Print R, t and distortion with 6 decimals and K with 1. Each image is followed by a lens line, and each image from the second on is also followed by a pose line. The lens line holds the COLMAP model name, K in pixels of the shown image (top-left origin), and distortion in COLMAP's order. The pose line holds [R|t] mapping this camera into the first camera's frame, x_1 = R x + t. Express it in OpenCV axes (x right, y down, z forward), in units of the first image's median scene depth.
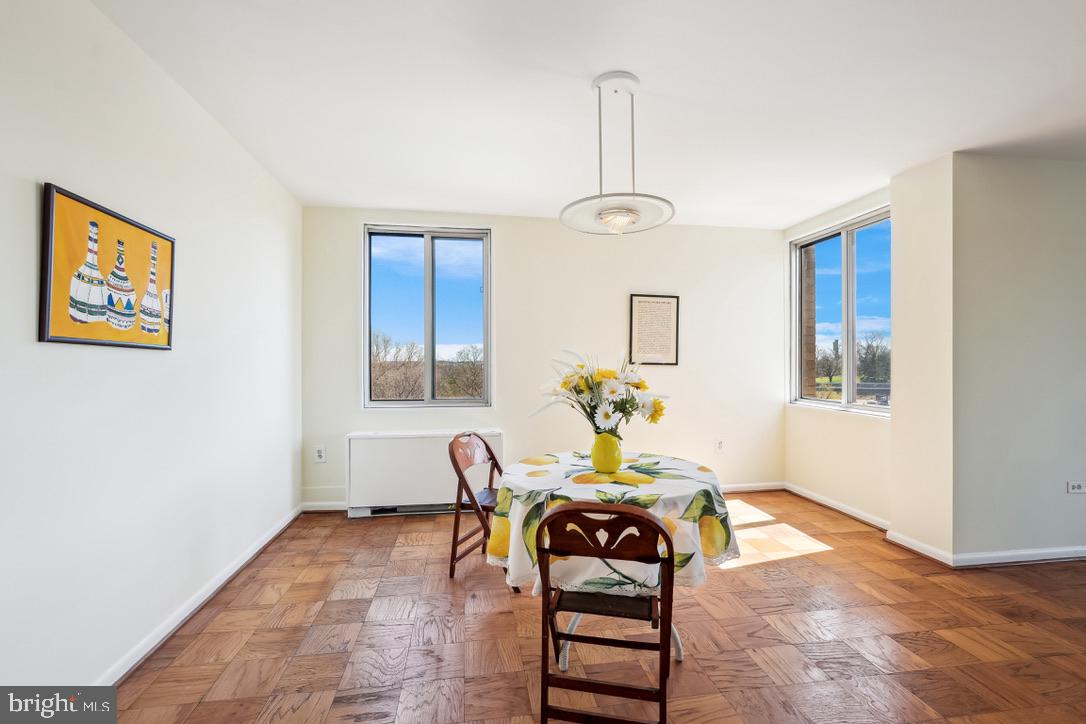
lens RADIAL K [[483.4, 0, 541.5], [0, 483.4, 366.5], [0, 0, 1]] dist [-0.008688, 0.003335]
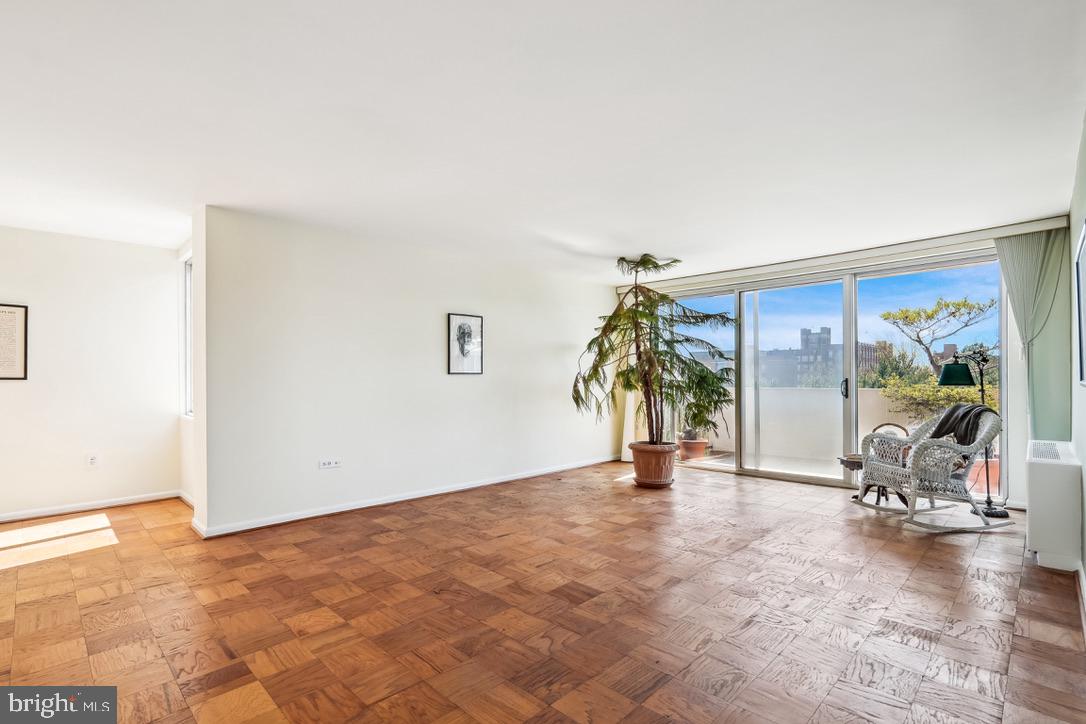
lens RADIAL K [[513.9, 0, 536.6], [0, 513.9, 379.8], [0, 0, 1]] dist [-0.013646, -0.000100]
pose [[0.813732, -0.010311, 0.581149, 1.058986], [0.016756, 0.999843, -0.005721, 0.041508], [-0.580999, 0.014393, 0.813777, -0.769109]]
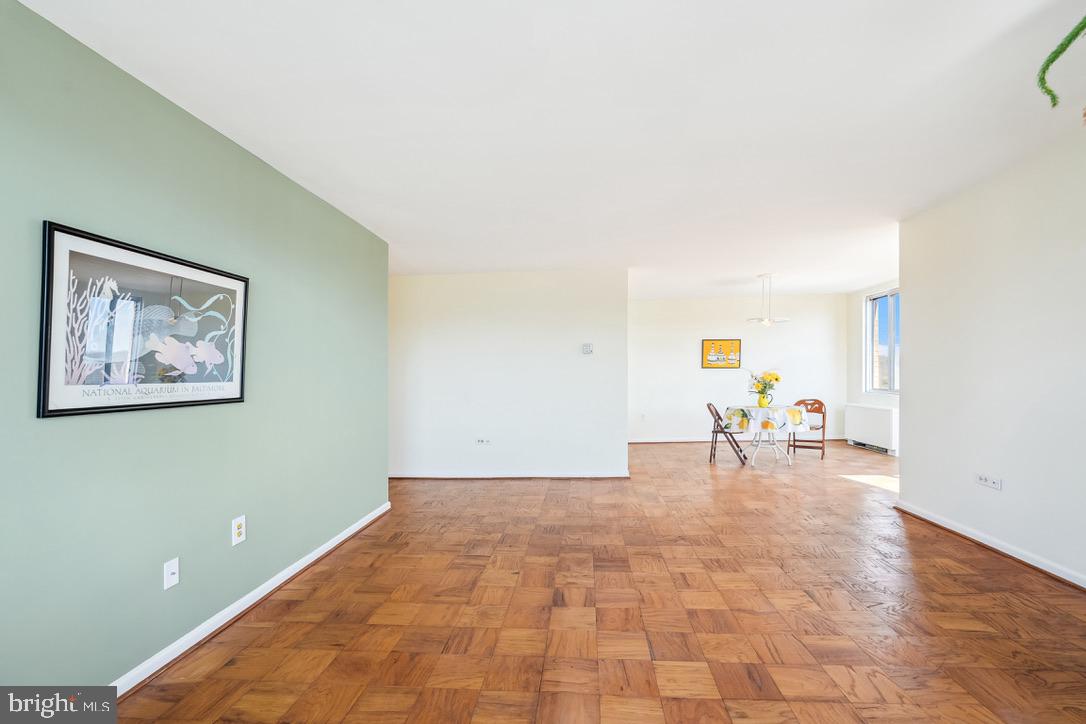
lens RADIAL K [[483.4, 0, 548.6], [0, 483.4, 391.5], [0, 0, 1]] dist [-0.008688, 0.003335]
pose [[-0.241178, 0.034405, -0.969871, 3.371475], [0.010394, 0.999406, 0.032868, 0.010529], [0.970425, -0.002153, -0.241392, 0.439349]]
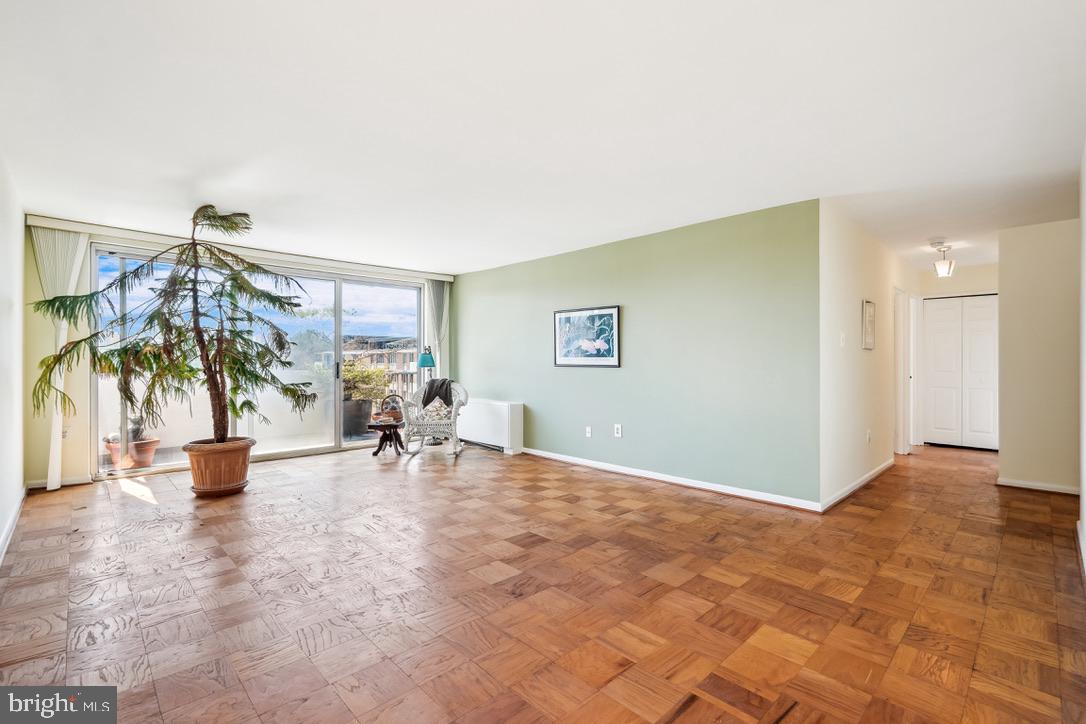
lens RADIAL K [[483.4, 0, 541.6], [0, 483.4, 360.6], [0, 0, 1]] dist [-0.008688, 0.003335]
pose [[-0.567218, -0.005945, 0.823546, 0.635264], [0.003686, 0.999946, 0.009757, 0.008760], [-0.823559, 0.008570, -0.567165, 1.091409]]
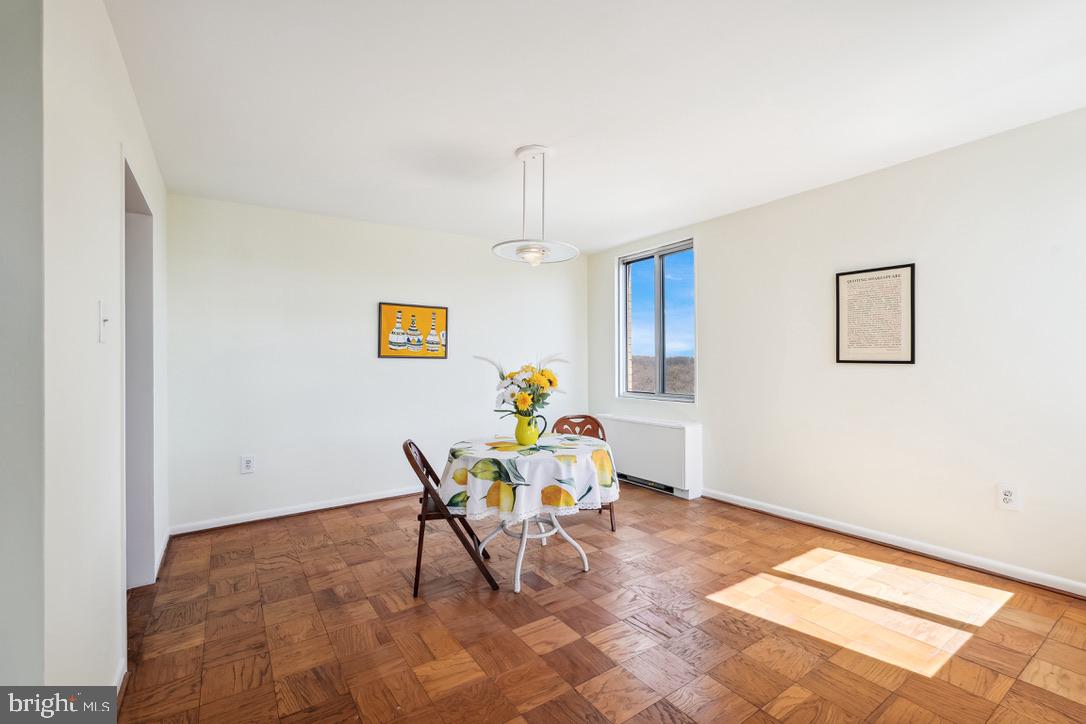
lens RADIAL K [[483.4, 0, 546.4], [0, 483.4, 360.5], [0, 0, 1]] dist [-0.008688, 0.003335]
pose [[0.420881, -0.008763, -0.907073, 1.404013], [0.002395, 0.999961, -0.008549, -0.005435], [0.907113, 0.001426, 0.420886, 0.486376]]
